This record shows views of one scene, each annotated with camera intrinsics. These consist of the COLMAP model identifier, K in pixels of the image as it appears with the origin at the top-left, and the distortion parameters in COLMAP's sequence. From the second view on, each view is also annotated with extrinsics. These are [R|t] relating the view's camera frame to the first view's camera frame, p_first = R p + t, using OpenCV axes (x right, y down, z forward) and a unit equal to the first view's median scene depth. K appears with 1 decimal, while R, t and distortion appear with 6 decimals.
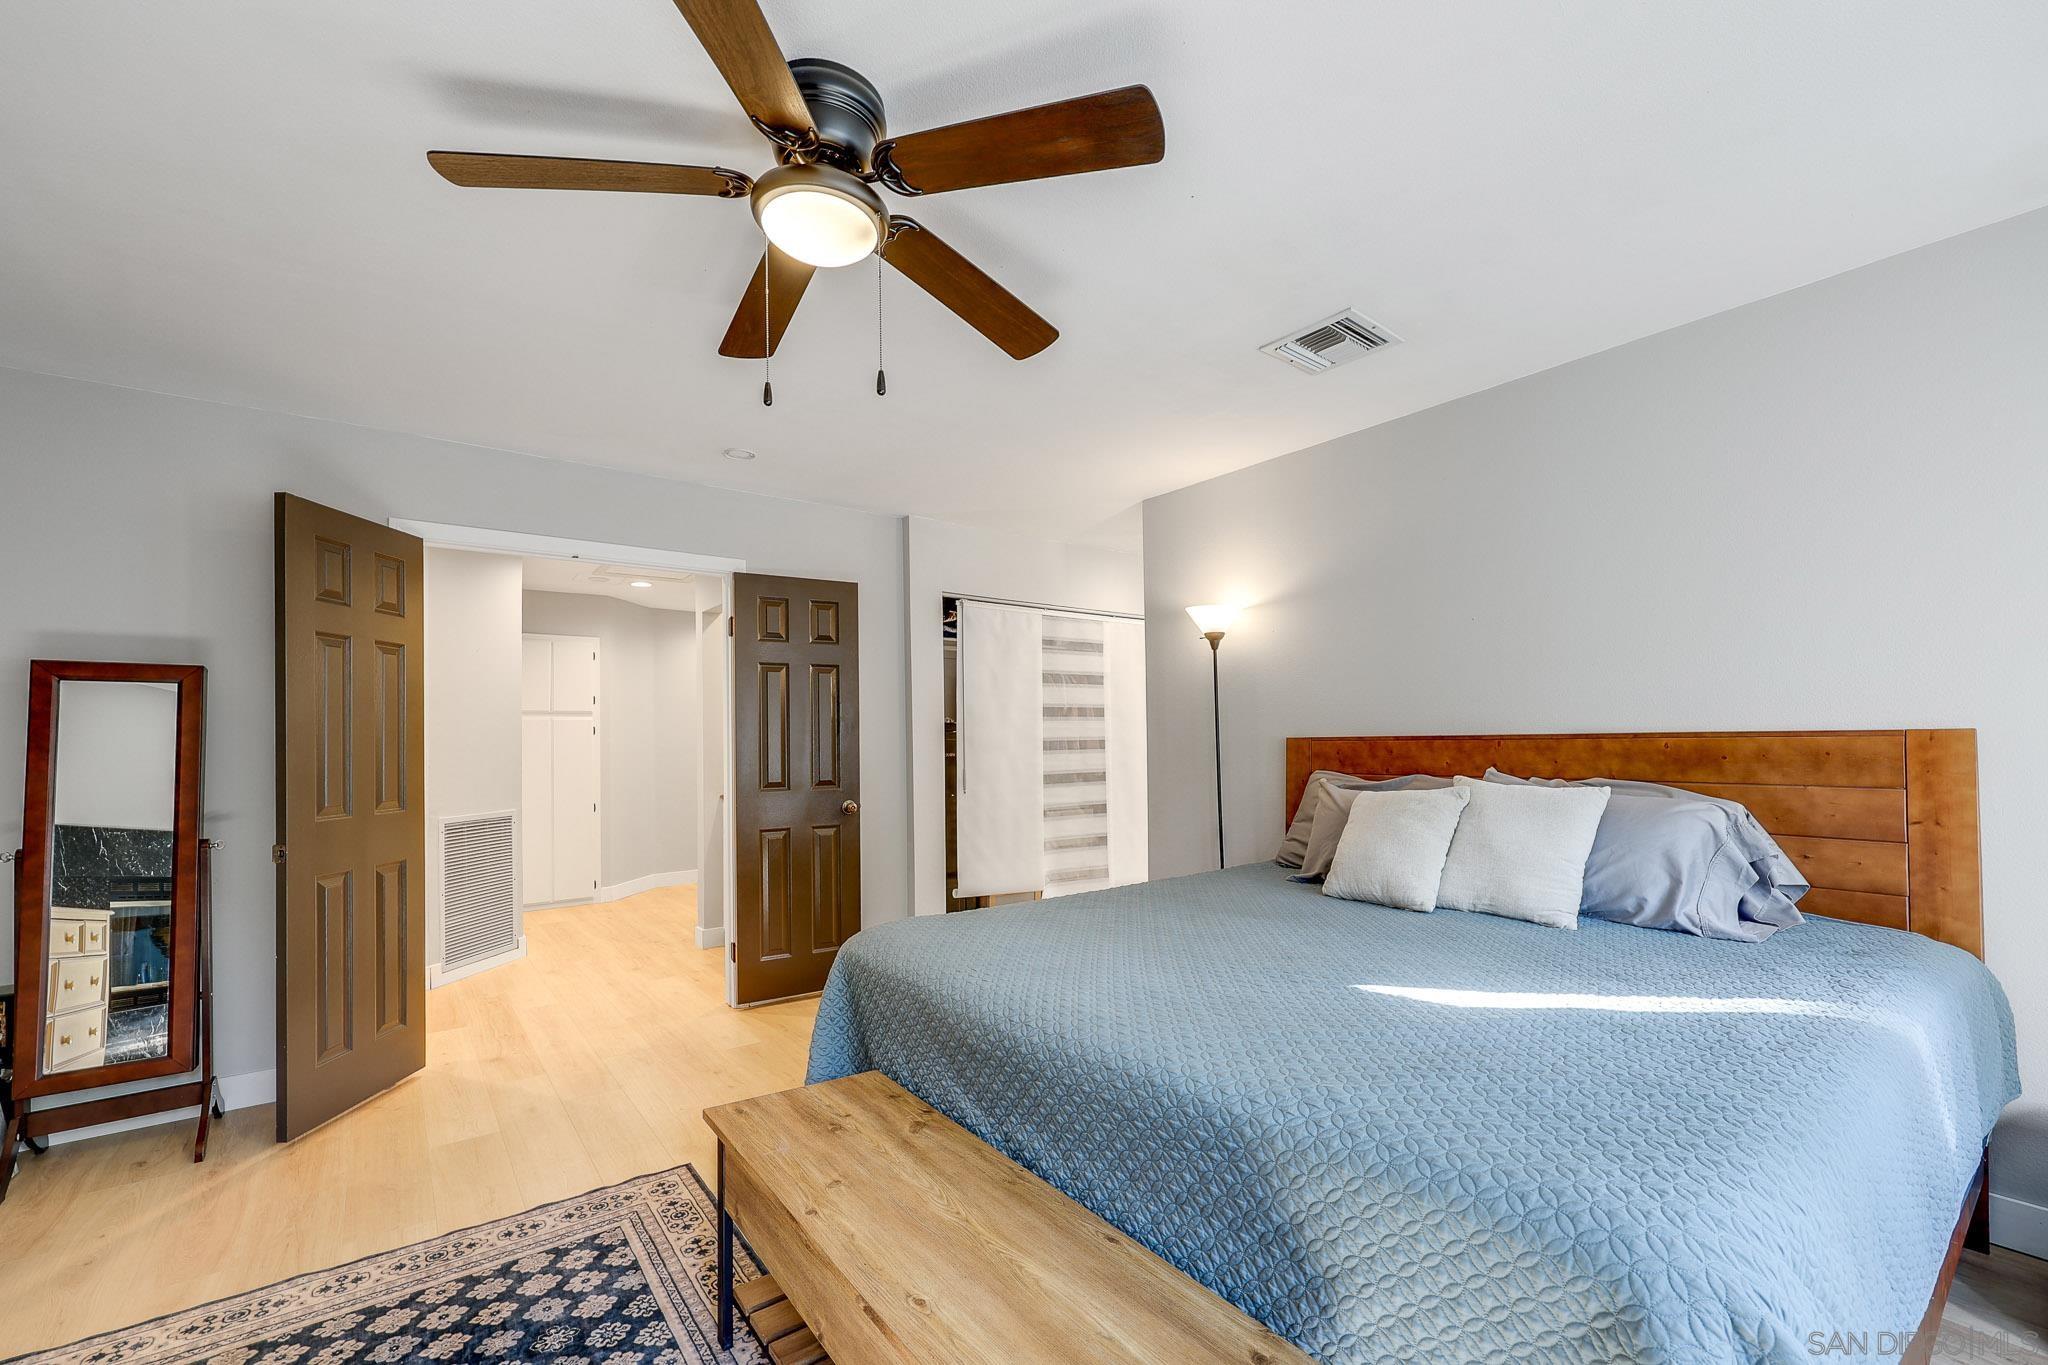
lens RADIAL K [[852.9, 0, 1018.6], [0, 852.9, 737.1], [0, 0, 1]] dist [0.000303, 0.000032]
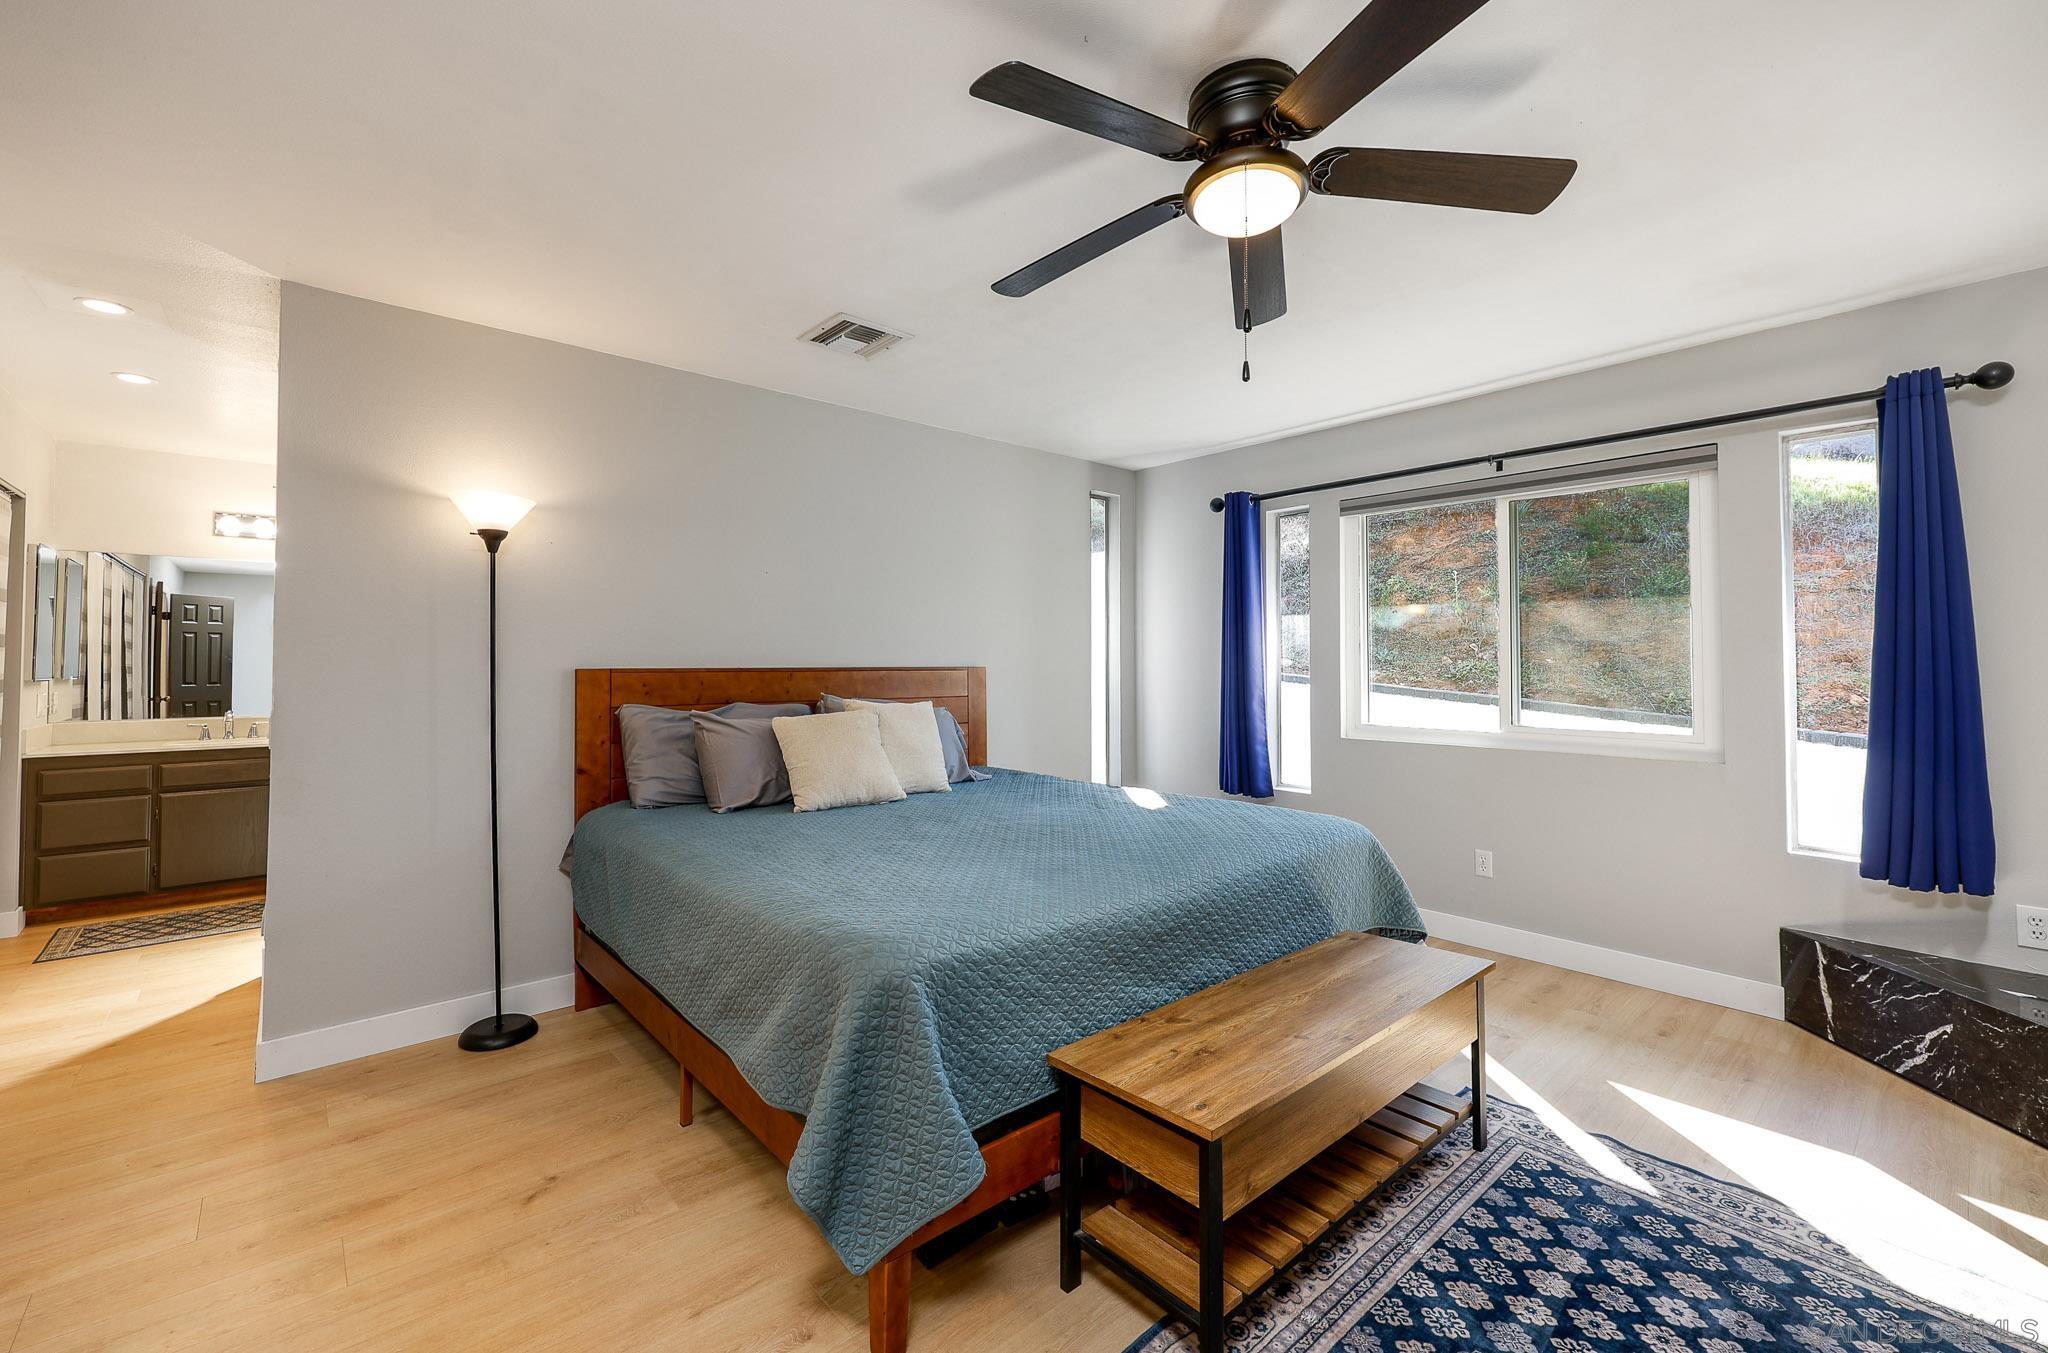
lens RADIAL K [[834.6, 0, 1018.5], [0, 834.6, 647.1], [0, 0, 1]] dist [-0.000109, -0.000027]
pose [[-0.076429, 0.035781, 0.996433, -0.777710], [-0.002312, 0.999347, -0.036063, 0.010886], [-0.997072, -0.005060, -0.076296, 0.842669]]
